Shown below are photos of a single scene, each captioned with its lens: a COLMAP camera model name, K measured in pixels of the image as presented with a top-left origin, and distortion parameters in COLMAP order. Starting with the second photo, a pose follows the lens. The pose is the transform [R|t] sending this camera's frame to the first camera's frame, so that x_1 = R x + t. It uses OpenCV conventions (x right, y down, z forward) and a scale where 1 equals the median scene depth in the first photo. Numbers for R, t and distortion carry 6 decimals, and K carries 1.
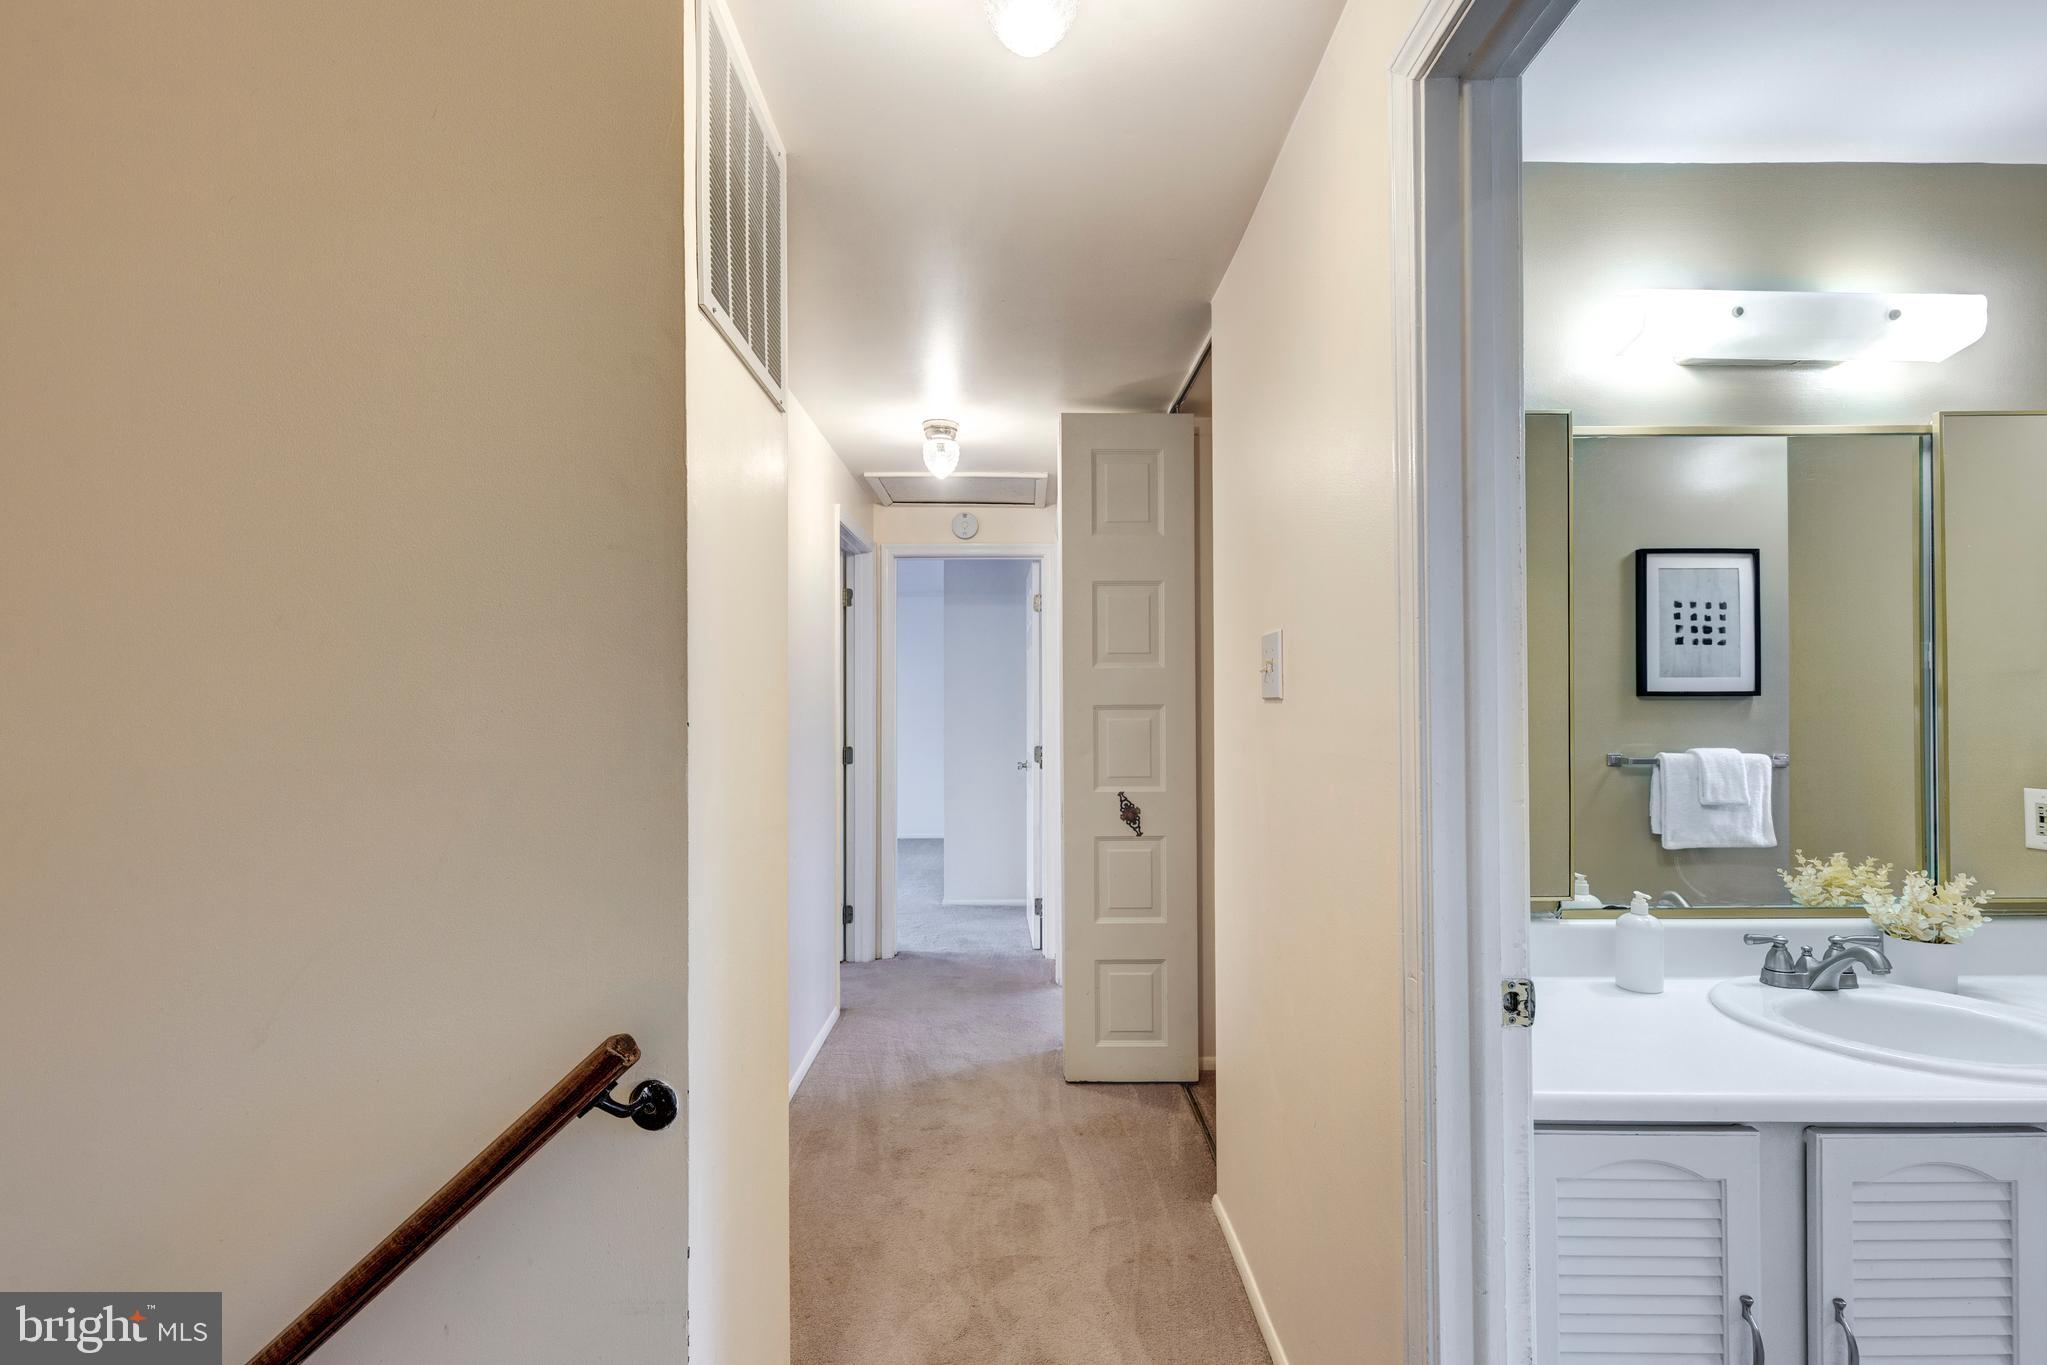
lens RADIAL K [[942.5, 0, 1021.2], [0, 942.5, 693.5], [0, 0, 1]] dist [0.003286, 0.000399]
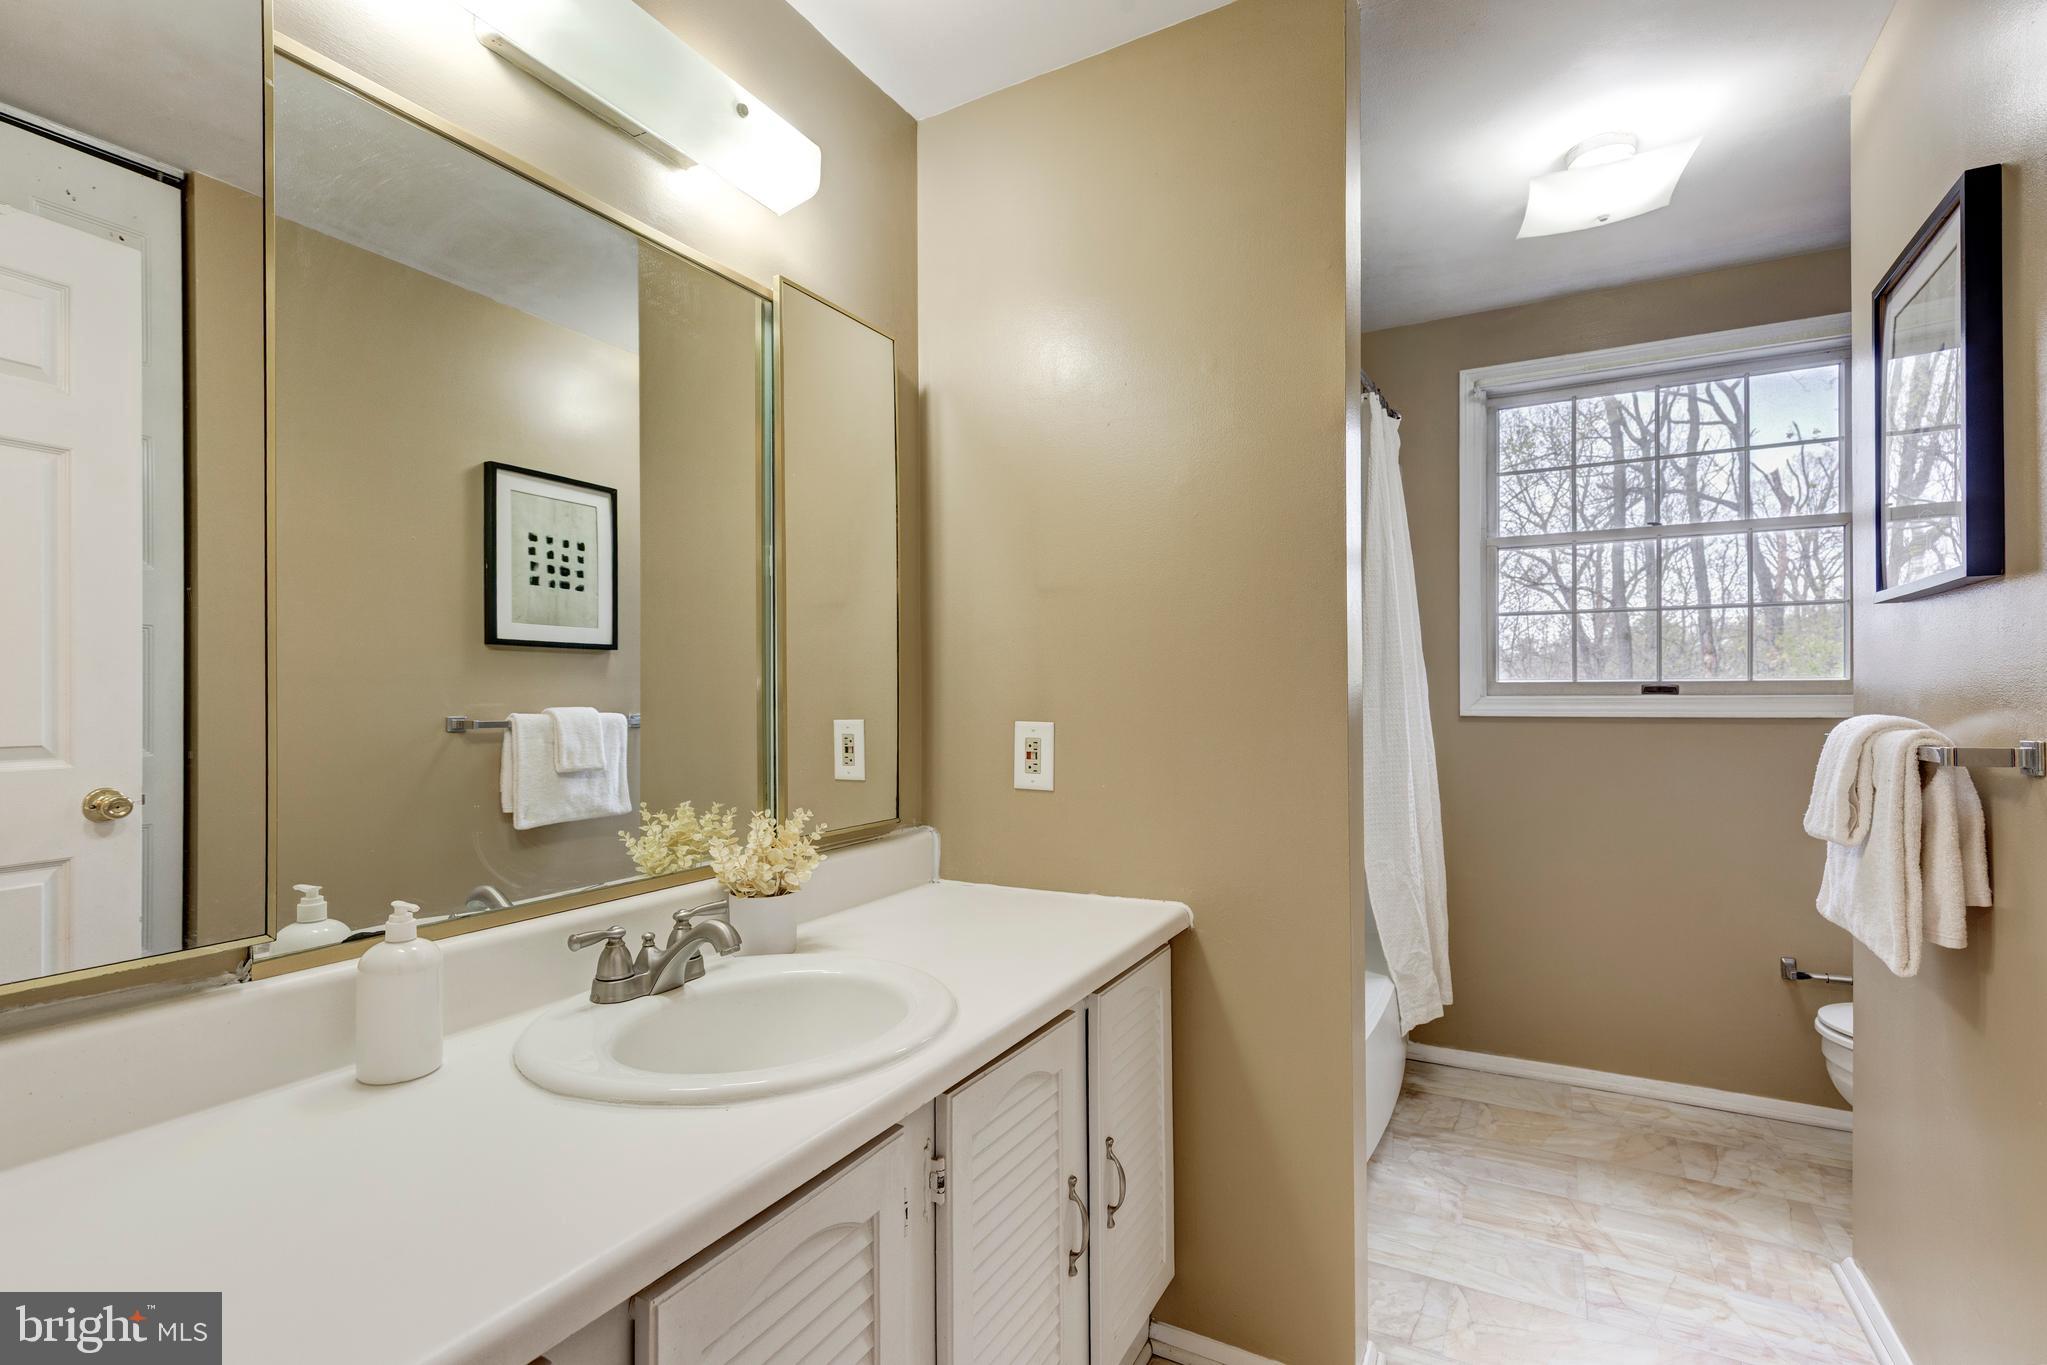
lens RADIAL K [[942.5, 0, 1021.2], [0, 942.5, 693.5], [0, 0, 1]] dist [0.003286, 0.000399]
pose [[0.492947, 0.001677, 0.870058, 0.312164], [-0.002724, 0.999996, -0.000384, 0.076893], [-0.870055, -0.002180, 0.492950, 0.360989]]
